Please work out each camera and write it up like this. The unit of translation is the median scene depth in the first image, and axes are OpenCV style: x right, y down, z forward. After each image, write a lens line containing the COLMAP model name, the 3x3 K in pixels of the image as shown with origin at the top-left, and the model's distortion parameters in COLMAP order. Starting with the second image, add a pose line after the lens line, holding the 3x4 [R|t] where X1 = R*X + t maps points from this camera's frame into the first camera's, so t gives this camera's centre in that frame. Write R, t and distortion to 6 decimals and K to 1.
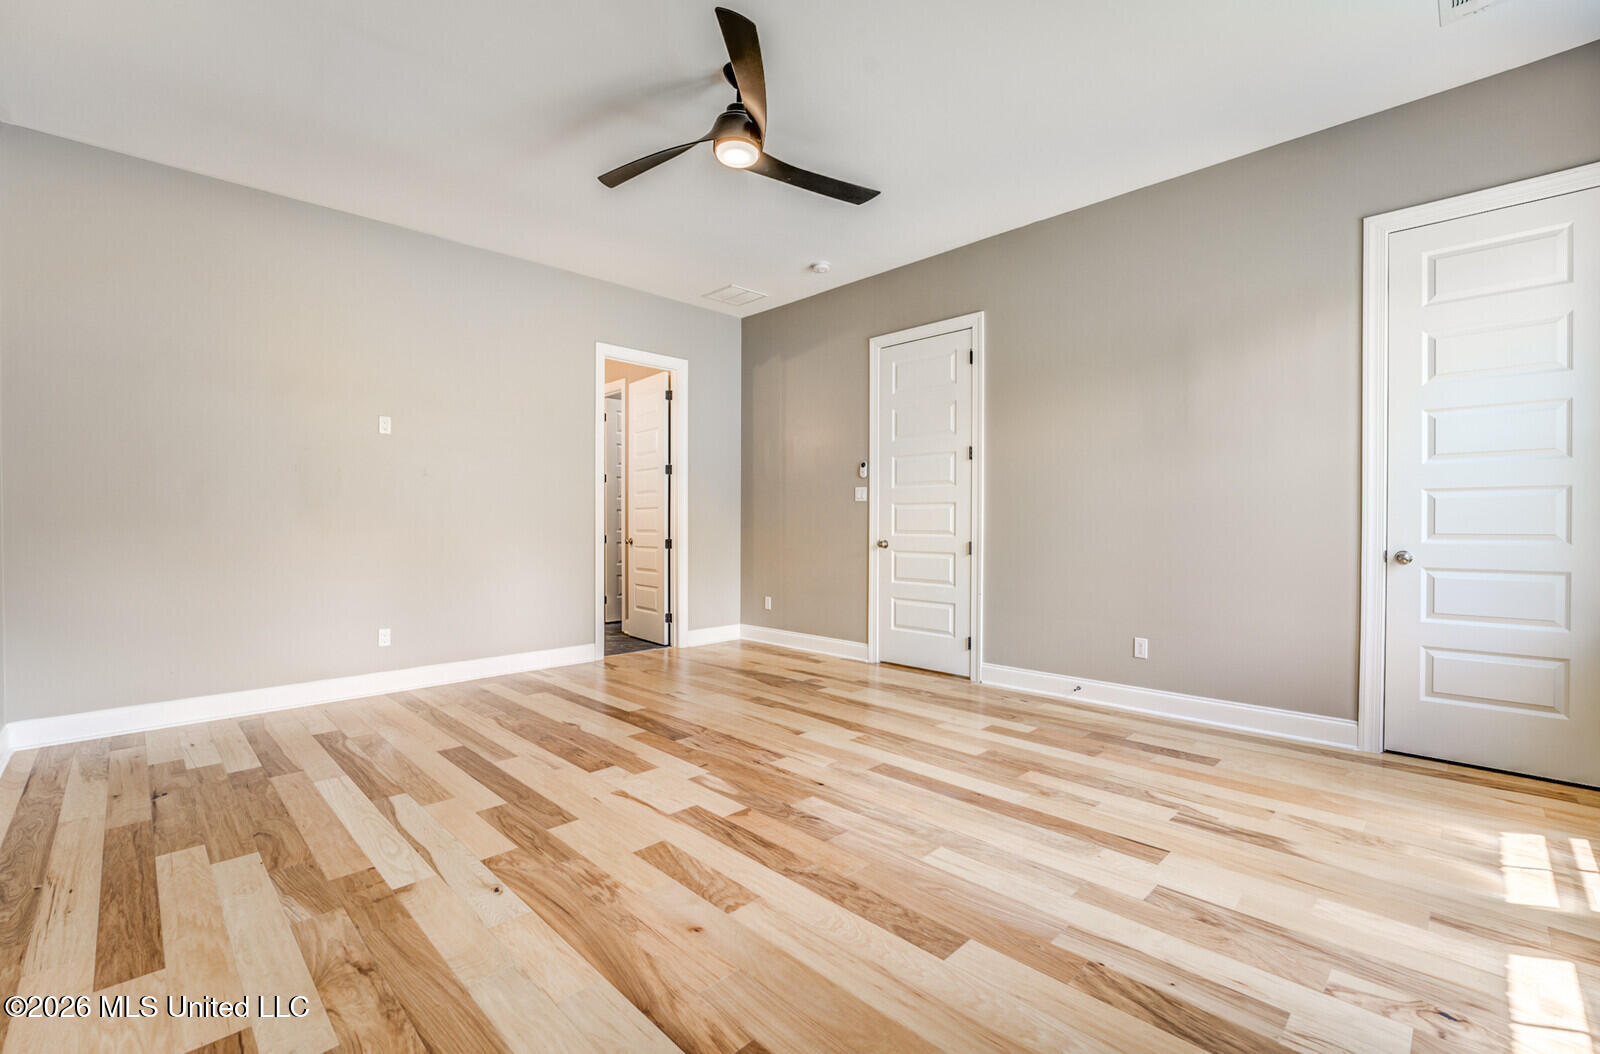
lens RADIAL K [[700.5, 0, 801.6], [0, 700.5, 530.7], [0, 0, 1]] dist [-0.008646, 0.001379]
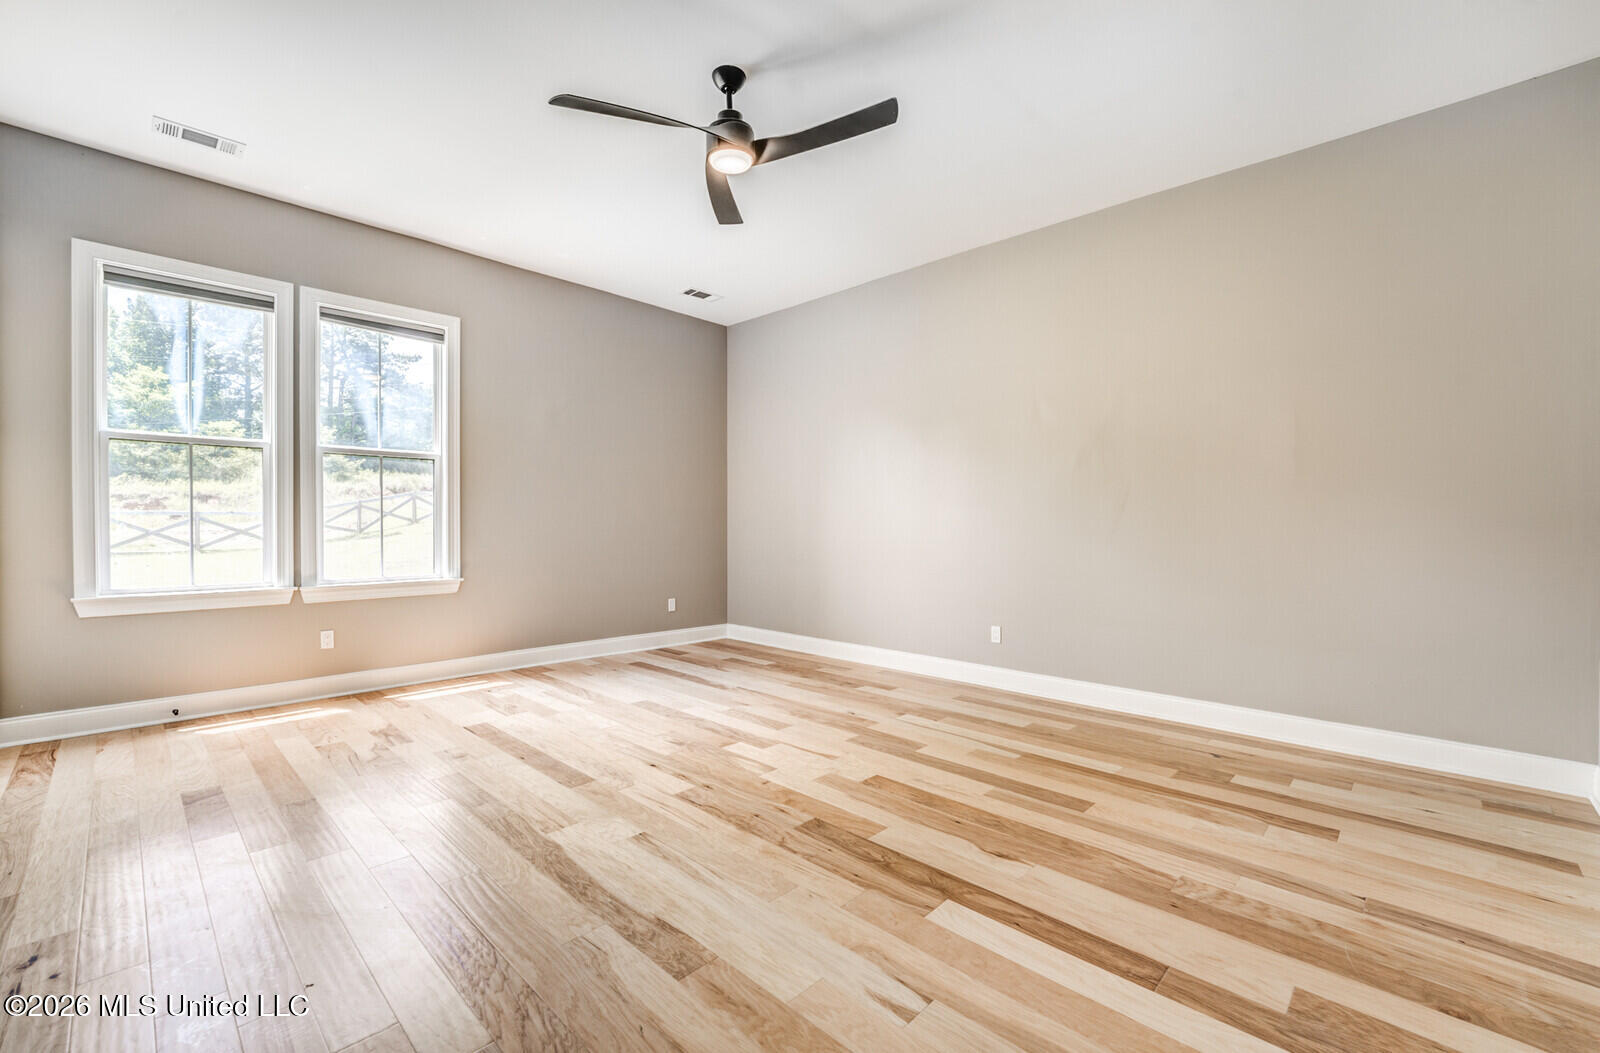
lens RADIAL K [[658.4, 0, 794.6], [0, 658.4, 513.5], [0, 0, 1]] dist [-0.014819, -0.000329]
pose [[-0.999929, -0.002031, -0.011781, -0.167529], [-0.001989, 0.999991, -0.003644, -0.024556], [0.011788, -0.003620, -0.999924, 1.889704]]
